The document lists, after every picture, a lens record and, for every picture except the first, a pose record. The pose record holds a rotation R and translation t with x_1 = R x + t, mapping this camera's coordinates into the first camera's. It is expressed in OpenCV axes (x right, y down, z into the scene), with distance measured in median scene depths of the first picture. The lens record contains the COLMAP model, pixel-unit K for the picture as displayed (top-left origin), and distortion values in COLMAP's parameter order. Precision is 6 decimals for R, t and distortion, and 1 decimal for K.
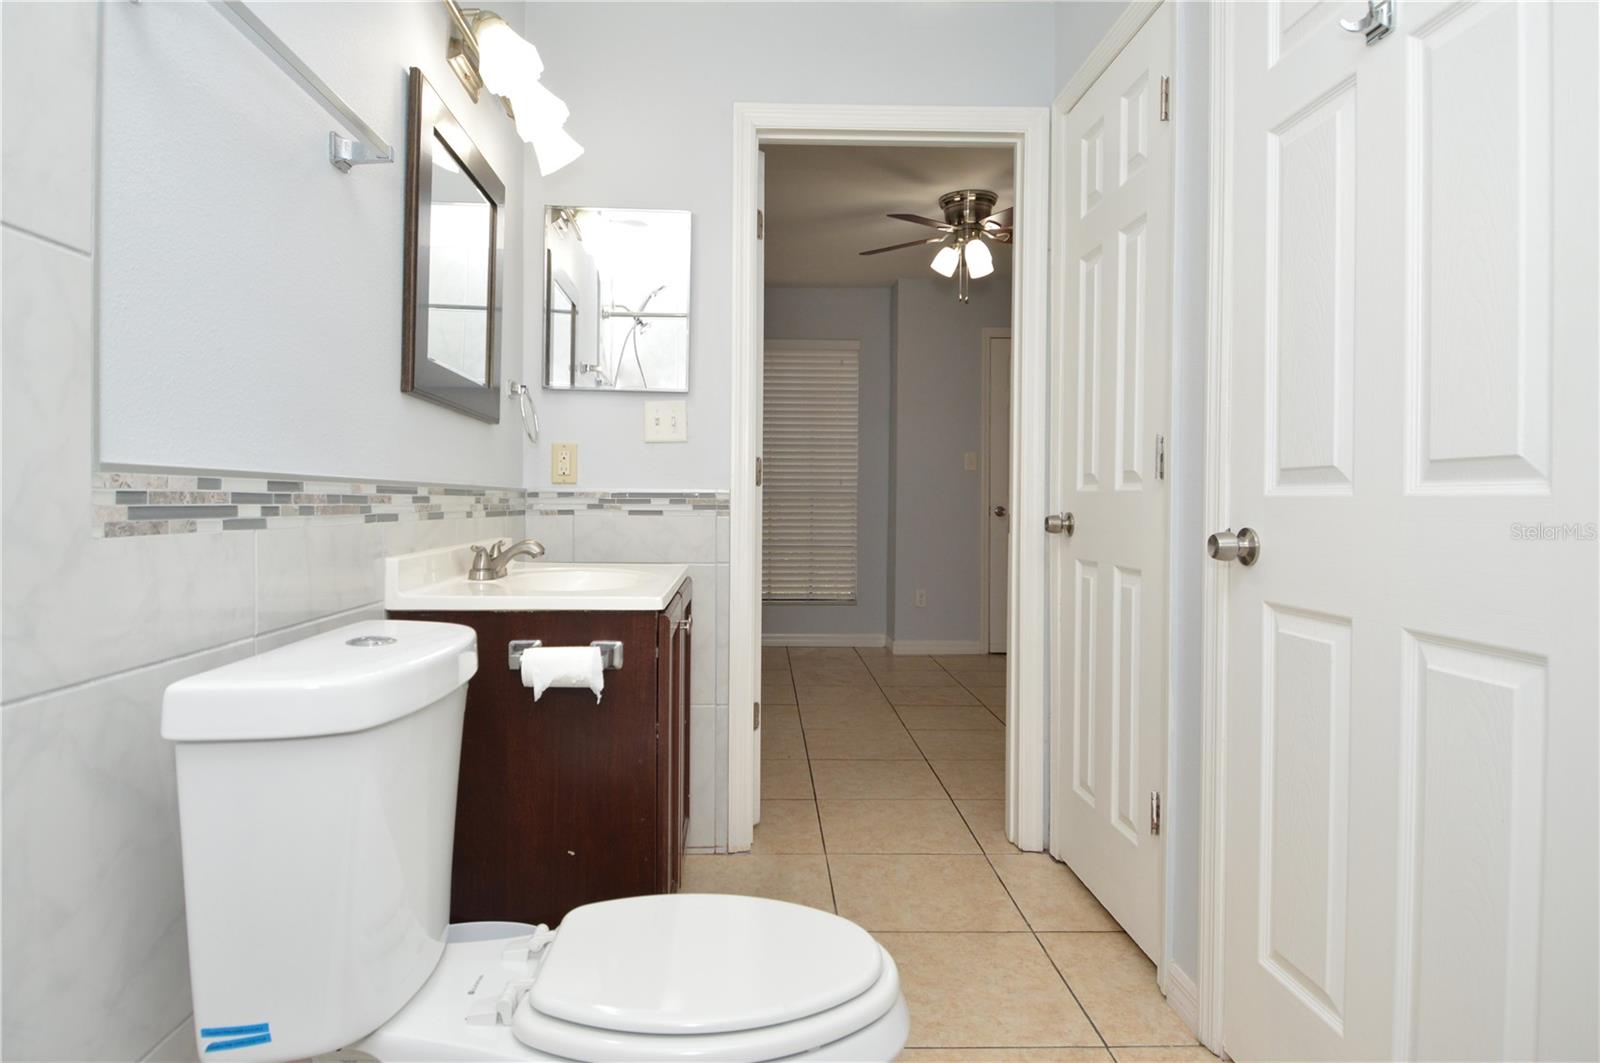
lens RADIAL K [[912.3, 0, 815.7], [0, 912.3, 524.6], [0, 0, 1]] dist [0.025852, -0.040102]
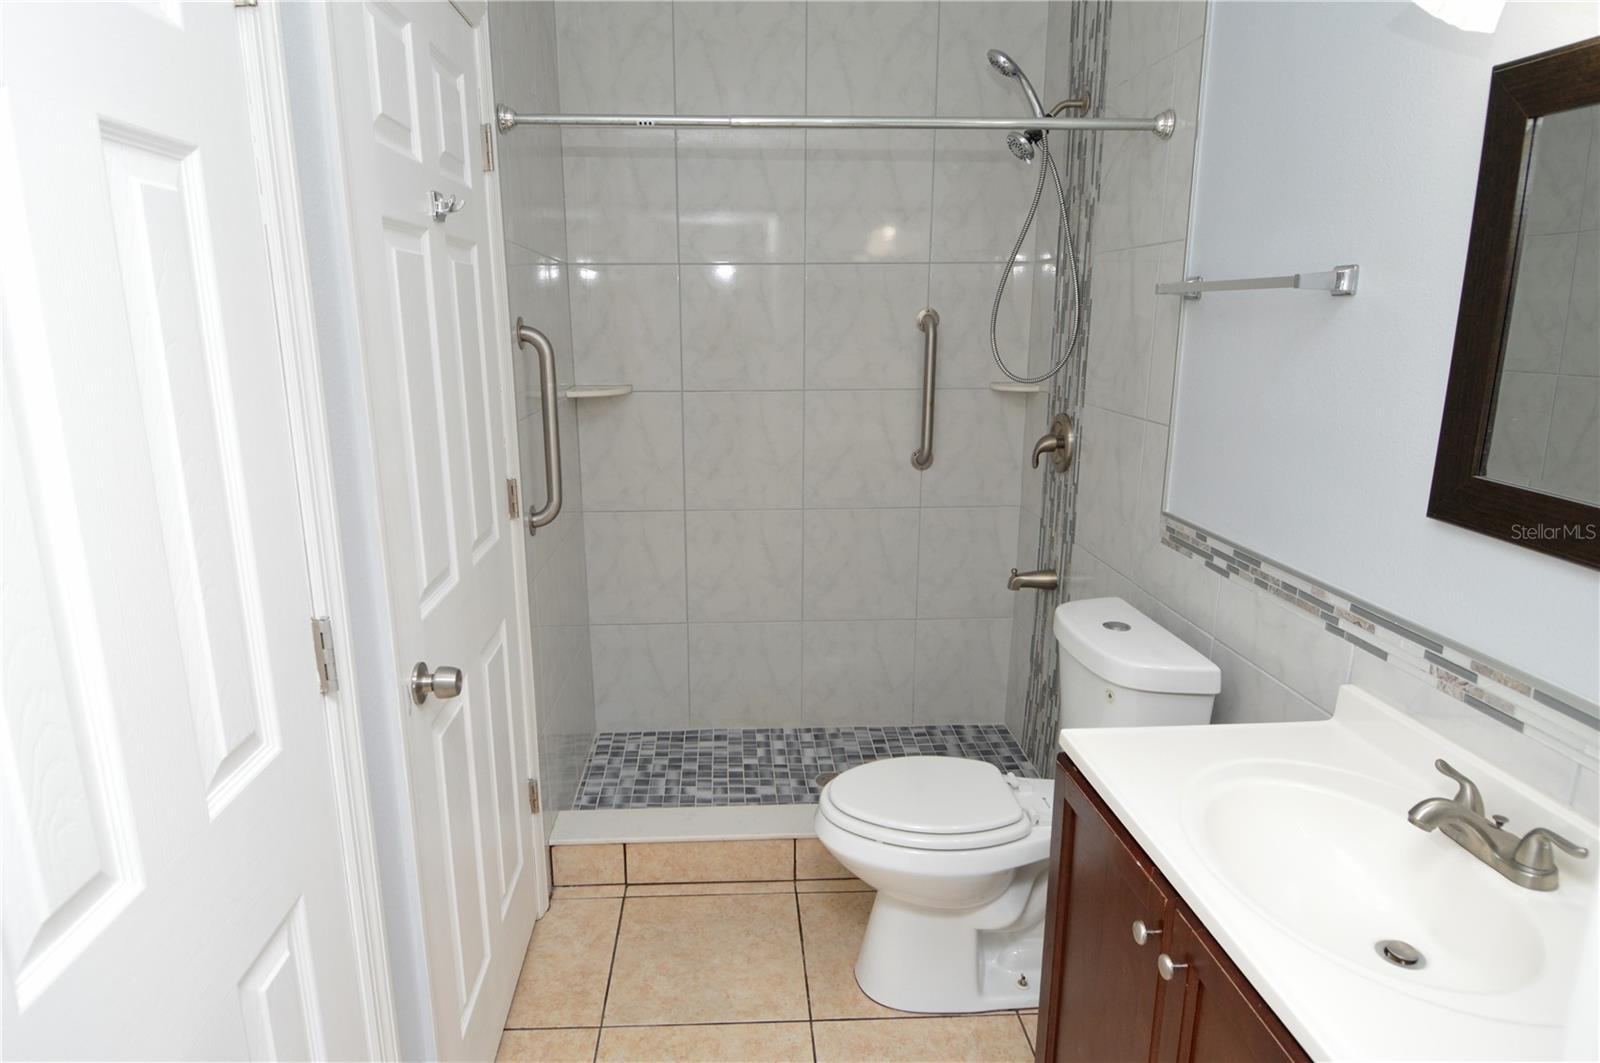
lens RADIAL K [[919.2, 0, 754.8], [0, 919.2, 531.5], [0, 0, 1]] dist [0.031017, -0.045326]
pose [[-0.999435, -0.003439, 0.033435, 0.148273], [0.005259, 0.966502, 0.256604, -0.481276], [-0.033198, 0.256635, -0.965938, 2.535938]]
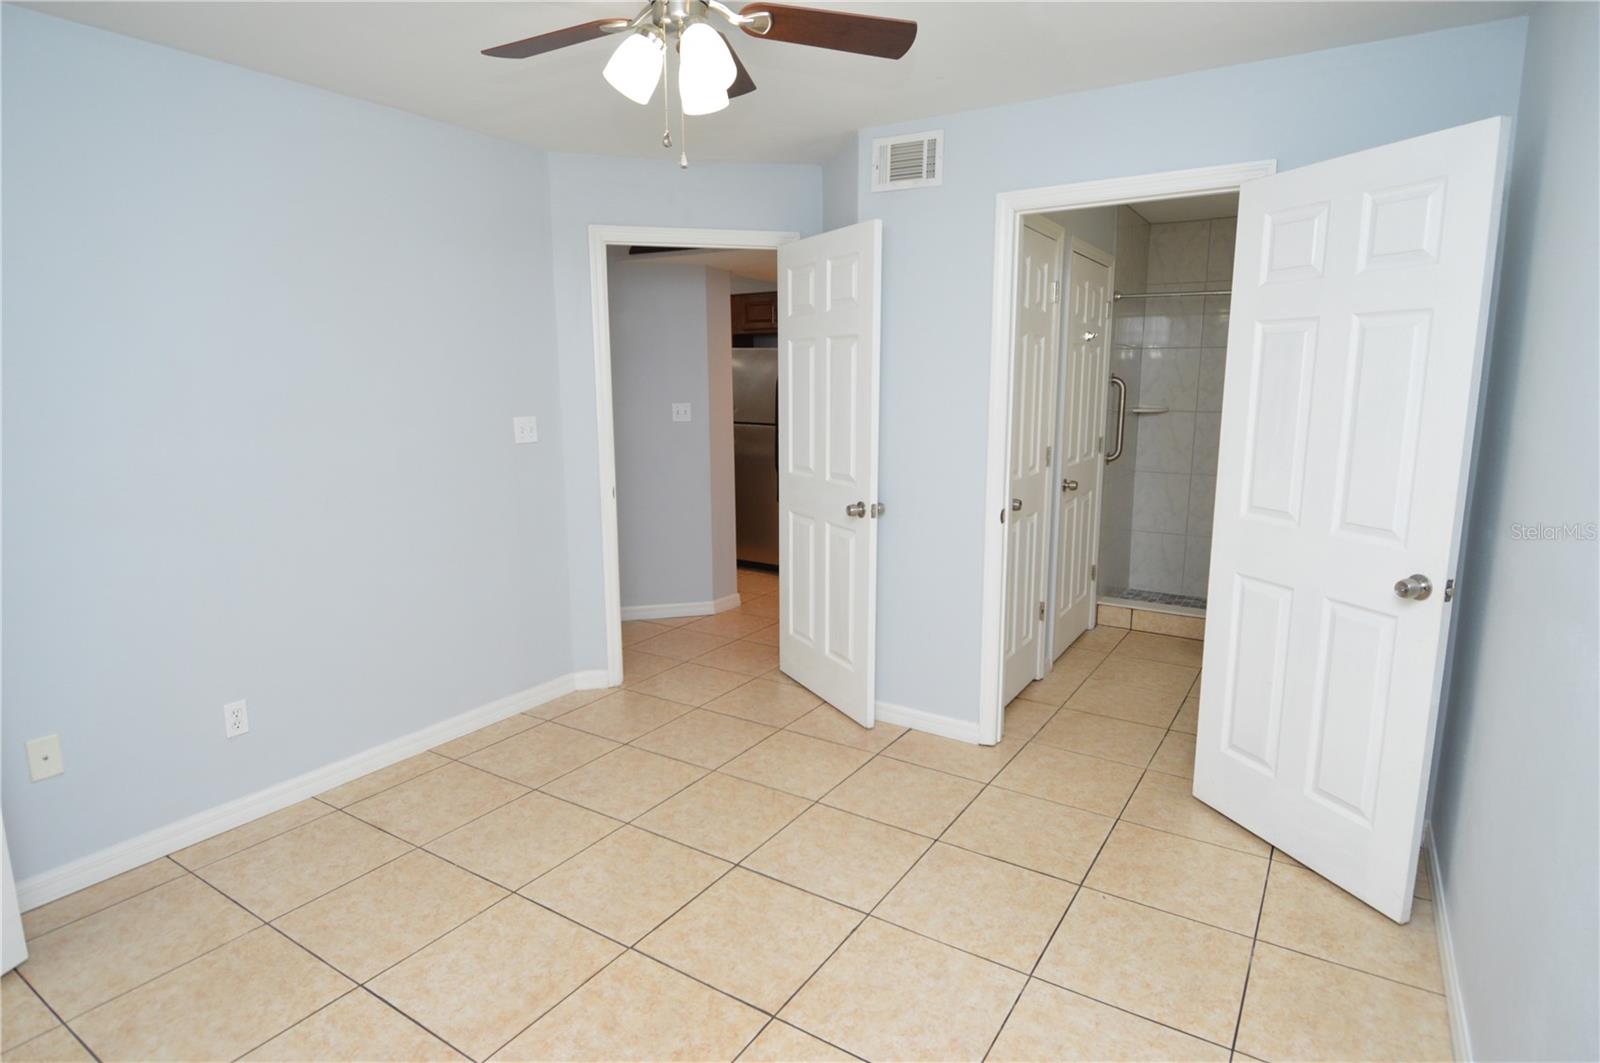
lens RADIAL K [[850.0, 0, 809.4], [0, 850.0, 522.8], [0, 0, 1]] dist [0.020421, -0.031497]
pose [[-0.810446, -0.102270, 0.576817, -0.596540], [0.013097, 0.981234, 0.192375, -0.528172], [-0.585667, 0.163464, -0.793898, 4.969198]]
